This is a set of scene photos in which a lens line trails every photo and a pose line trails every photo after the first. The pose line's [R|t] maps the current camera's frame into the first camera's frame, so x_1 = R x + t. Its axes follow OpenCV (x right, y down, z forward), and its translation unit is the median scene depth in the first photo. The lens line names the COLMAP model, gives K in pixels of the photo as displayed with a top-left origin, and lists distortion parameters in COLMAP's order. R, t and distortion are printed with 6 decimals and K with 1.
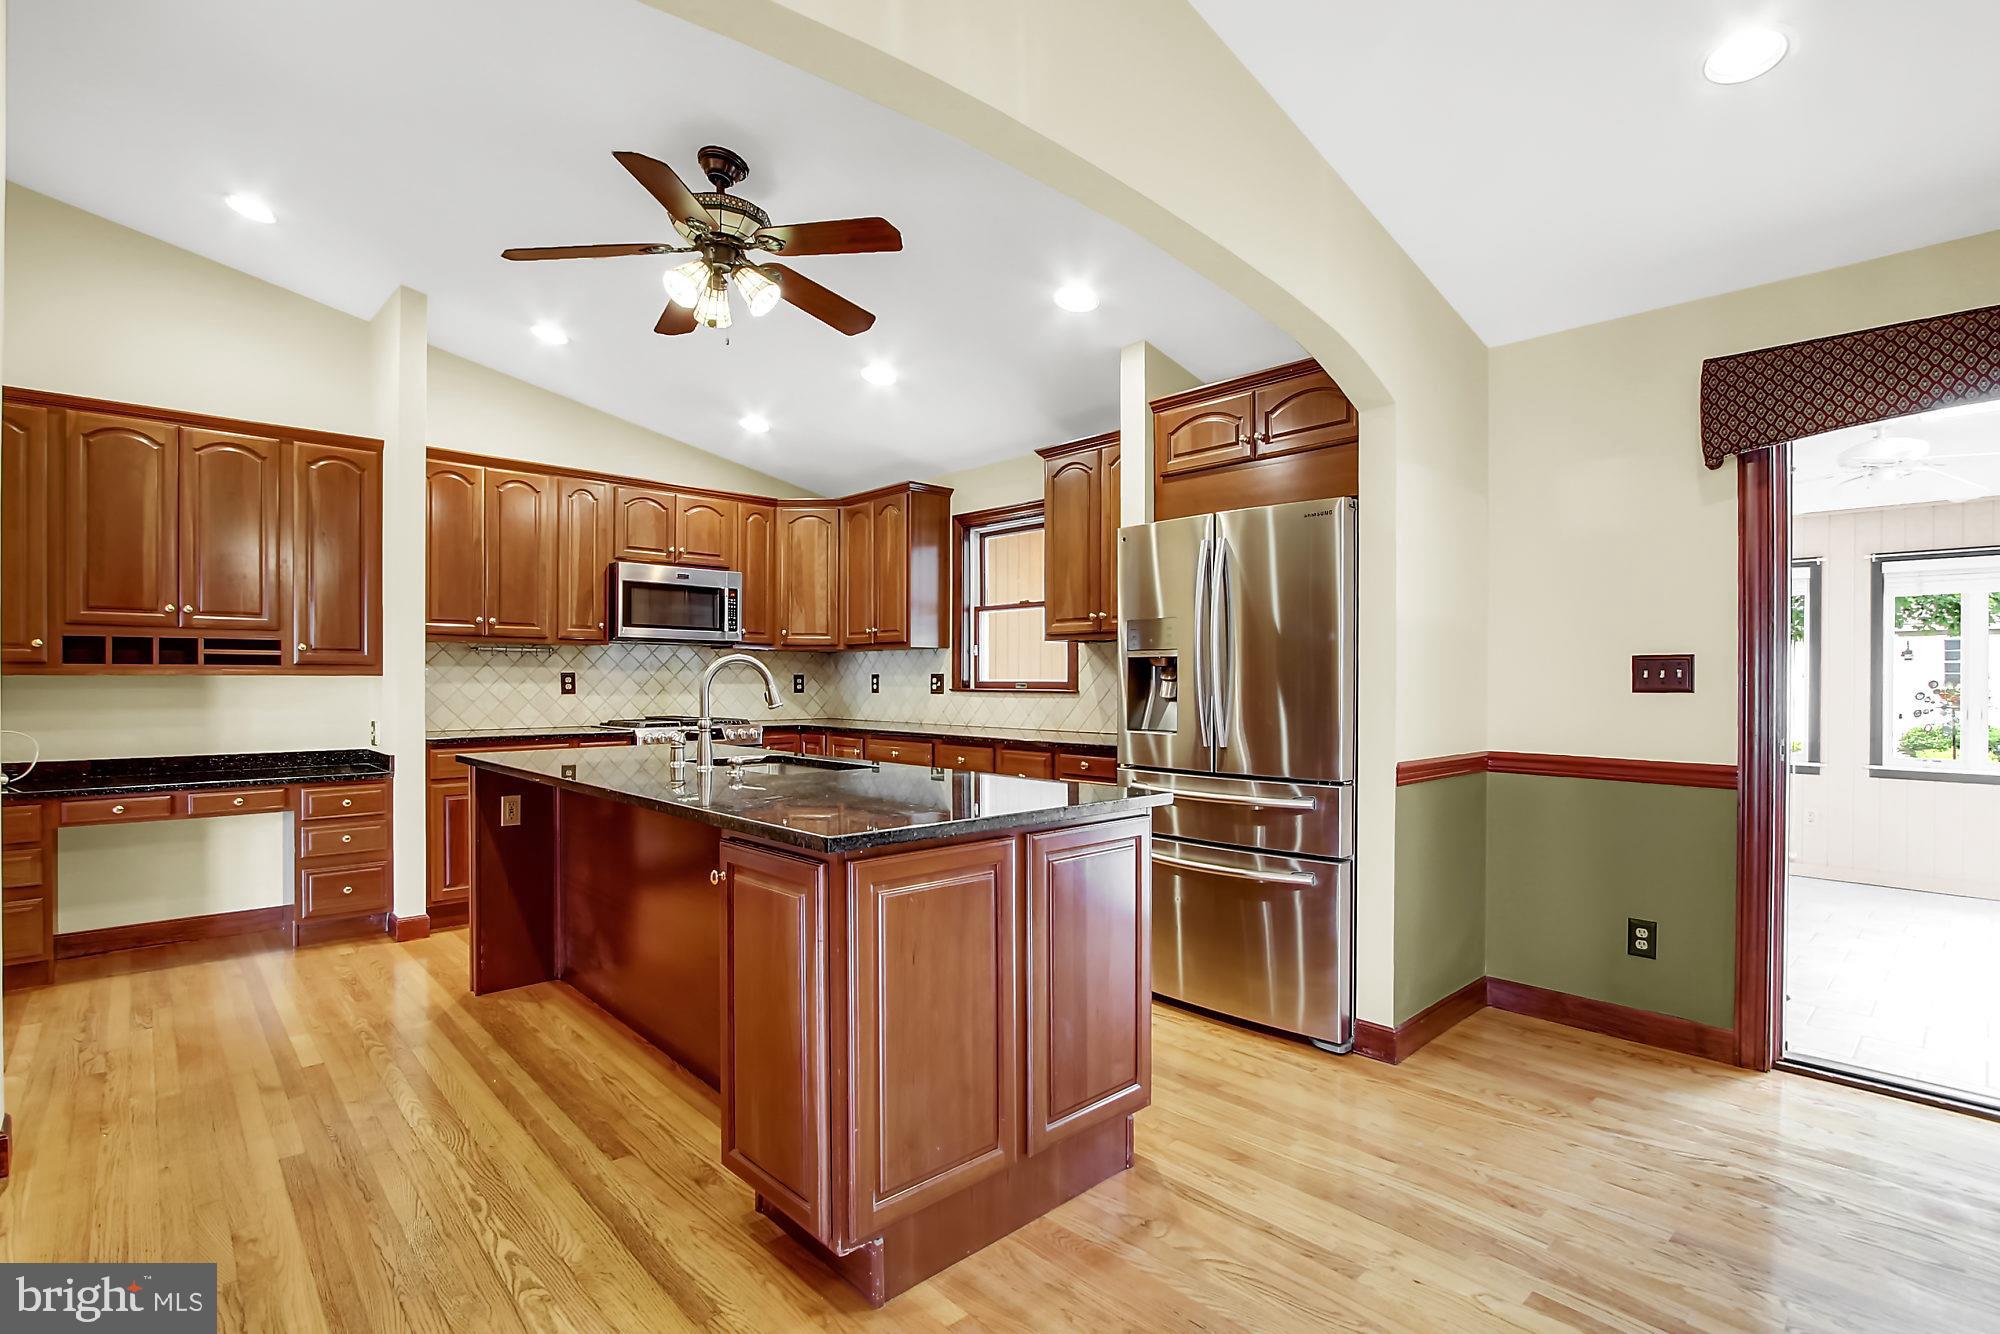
lens RADIAL K [[941.4, 0, 1014.4], [0, 941.4, 681.5], [0, 0, 1]] dist [-0.022567, 0.004778]
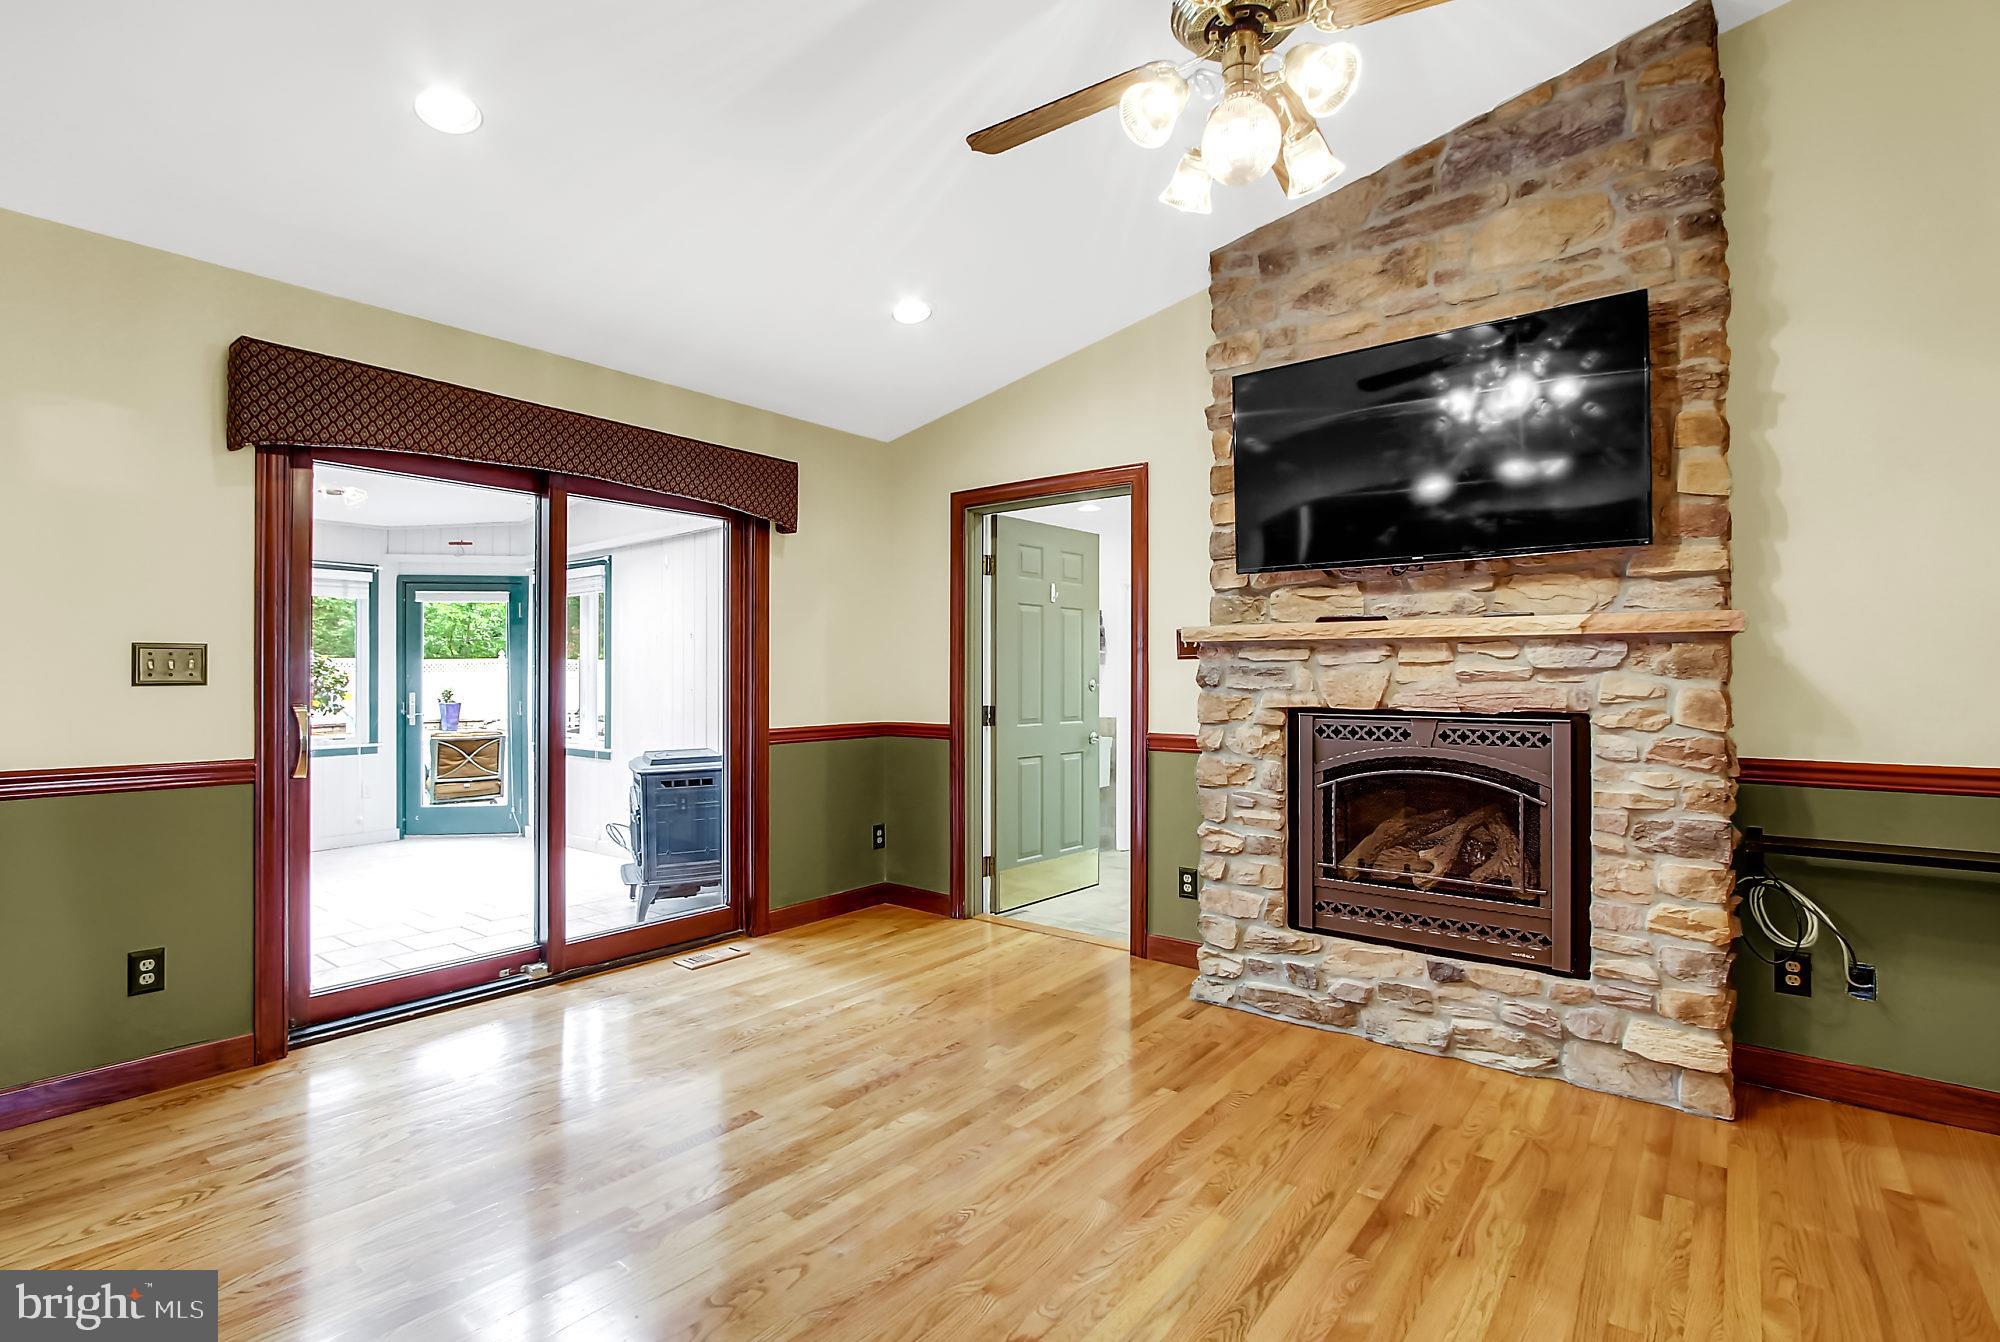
lens RADIAL K [[917.2, 0, 946.9], [0, 917.2, 671.8], [0, 0, 1]] dist [-0.014714, 0.000072]
pose [[-0.105840, -0.001542, 0.994382, -0.180601], [0.001622, 0.999997, 0.001723, -0.001690], [-0.994382, 0.001796, -0.105837, 0.265795]]
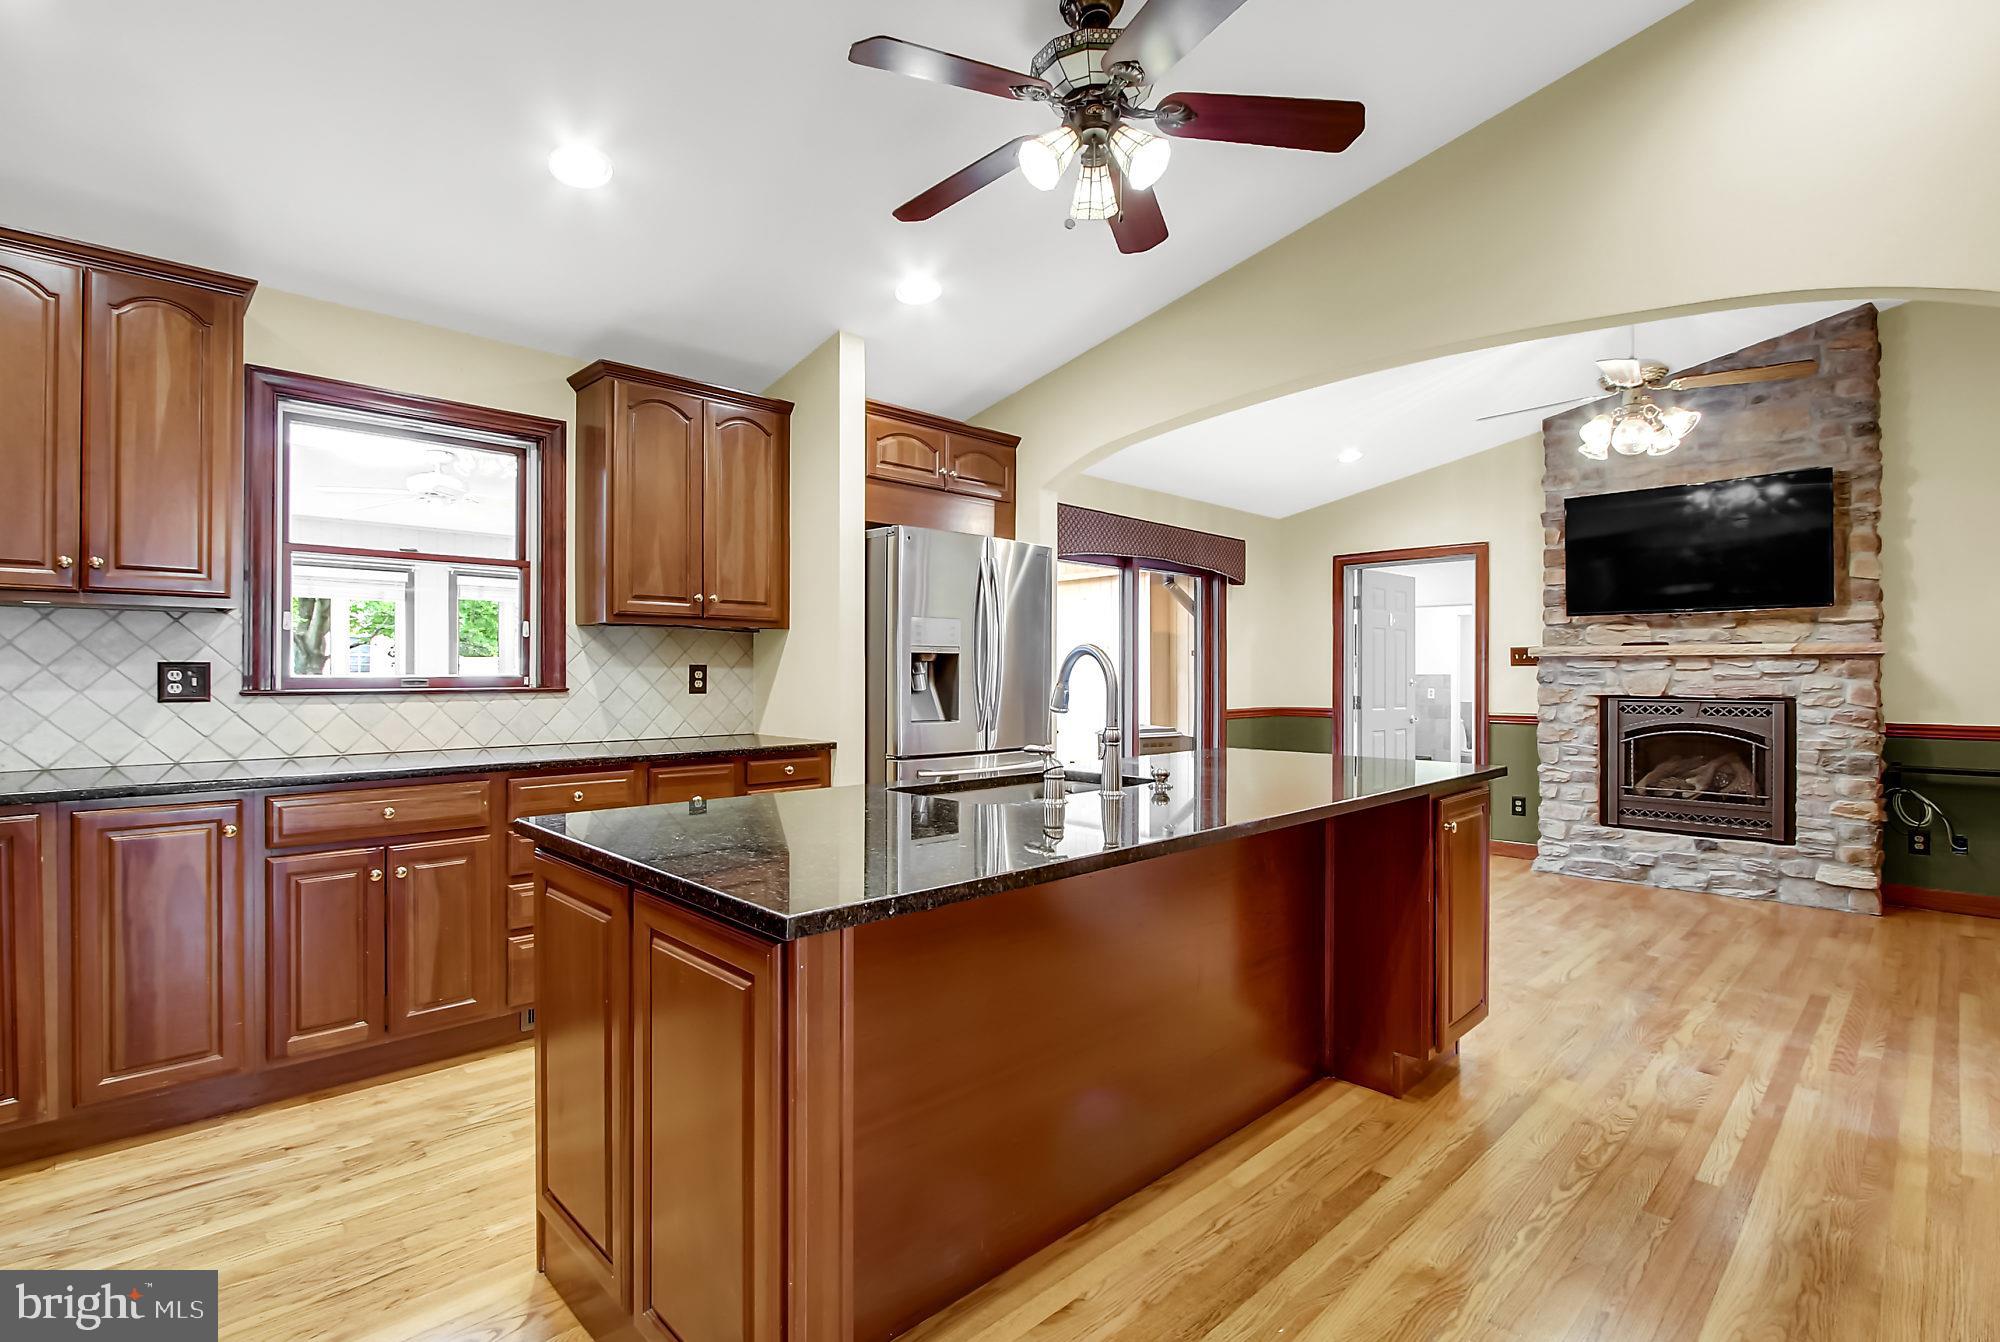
lens RADIAL K [[941.4, 0, 941.8], [0, 941.4, 673.4], [0, 0, 1]] dist [-0.022567, 0.004778]
pose [[0.013655, -0.004049, 0.999899, -0.822775], [-0.000411, 0.999992, 0.004055, -0.006453], [-0.999907, -0.000466, 0.013654, 0.853440]]
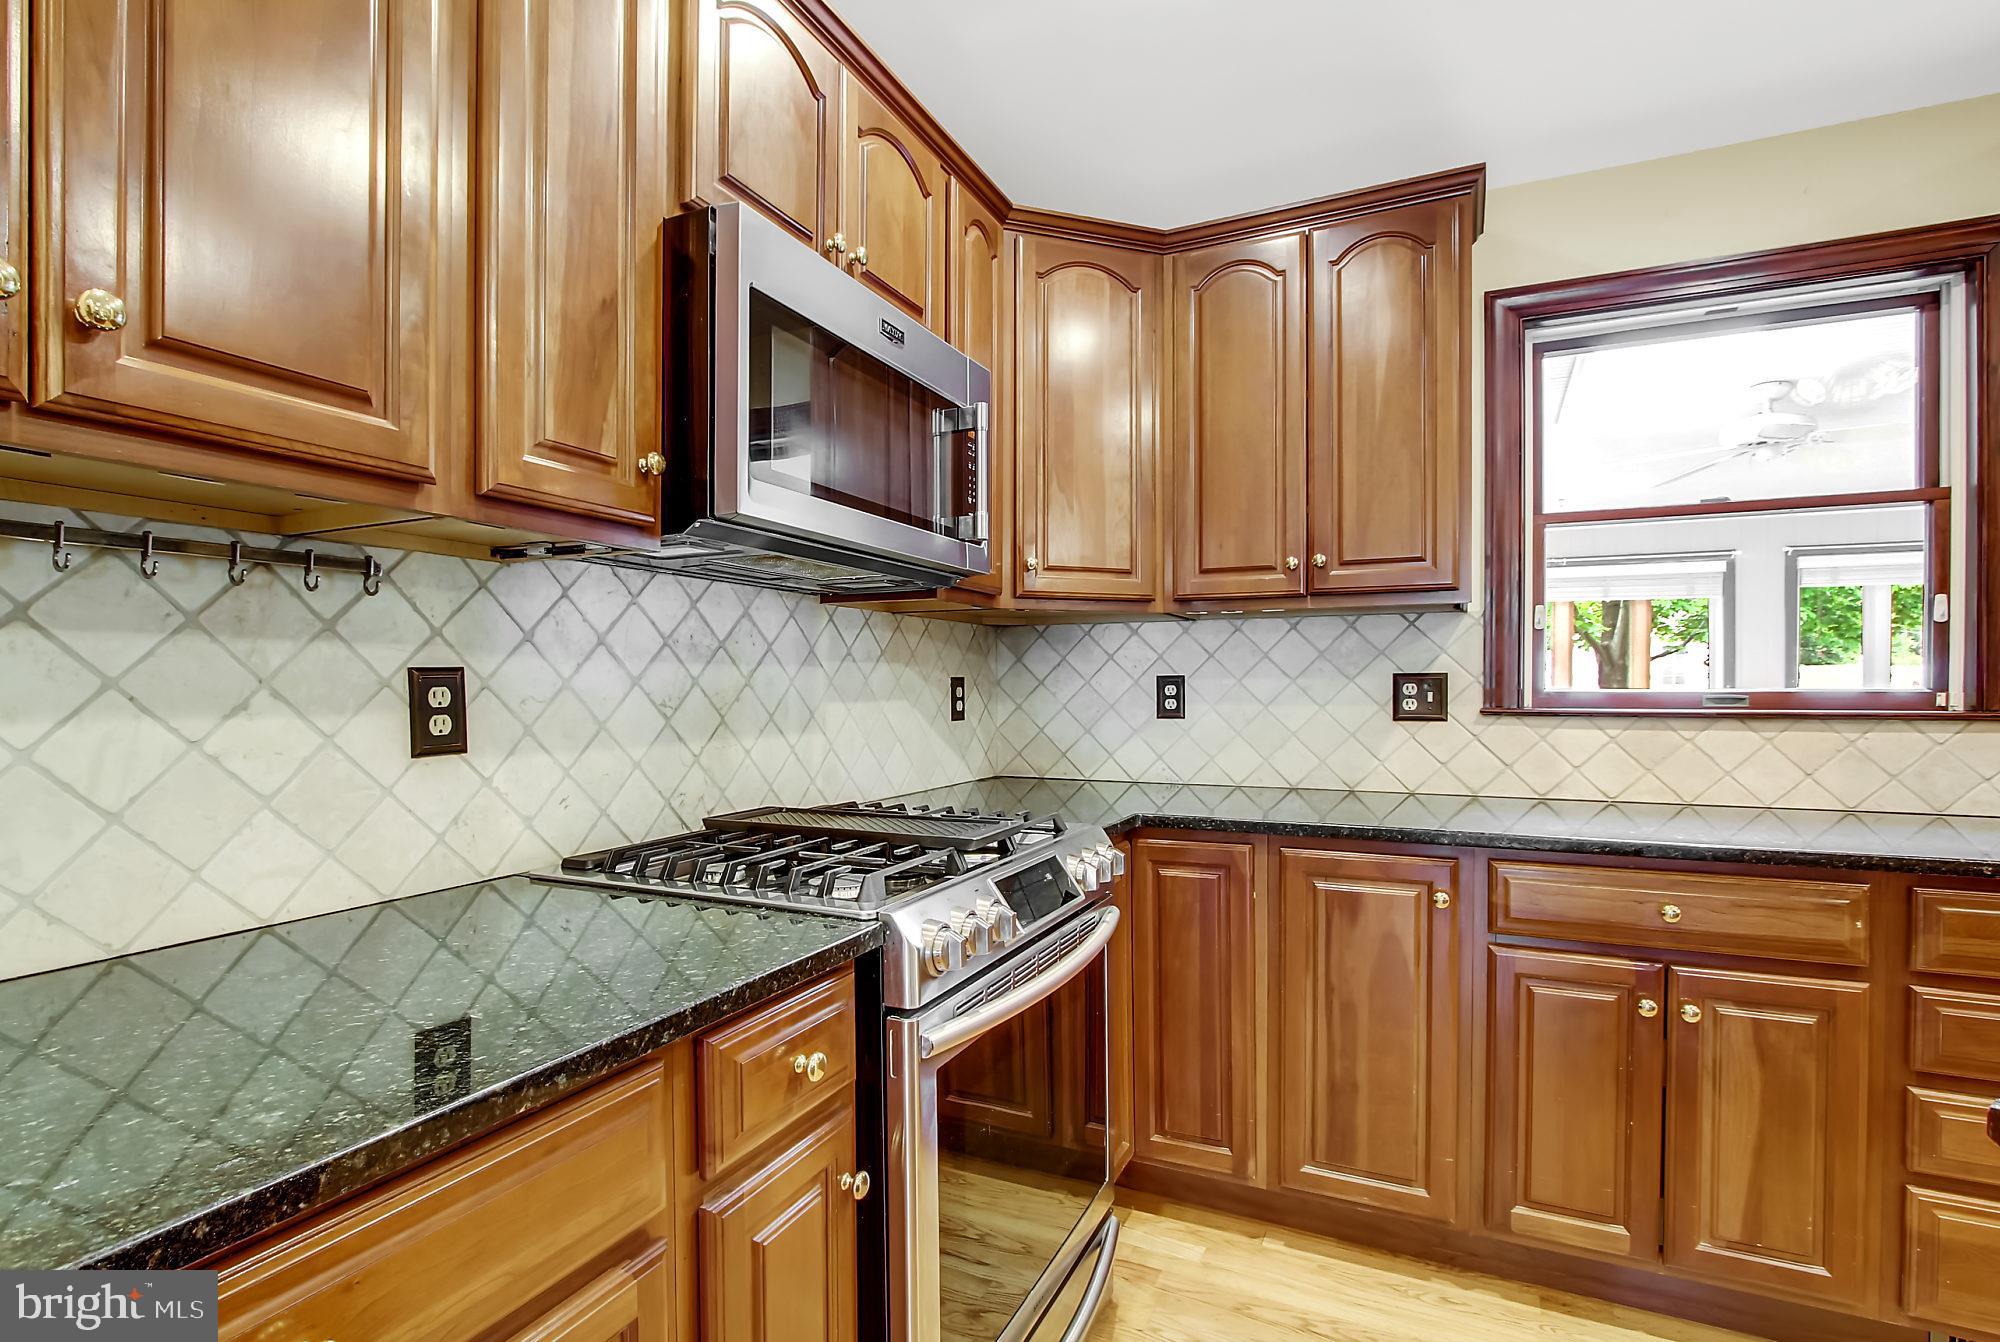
lens RADIAL K [[941.4, 0, 1004.5], [0, 941.4, 695.8], [0, 0, 1]] dist [-0.022567, 0.004778]
pose [[0.930869, -0.008421, 0.365255, -0.583077], [0.004587, 0.999925, 0.011361, -0.005496], [-0.365323, -0.008900, 0.930838, 0.984345]]
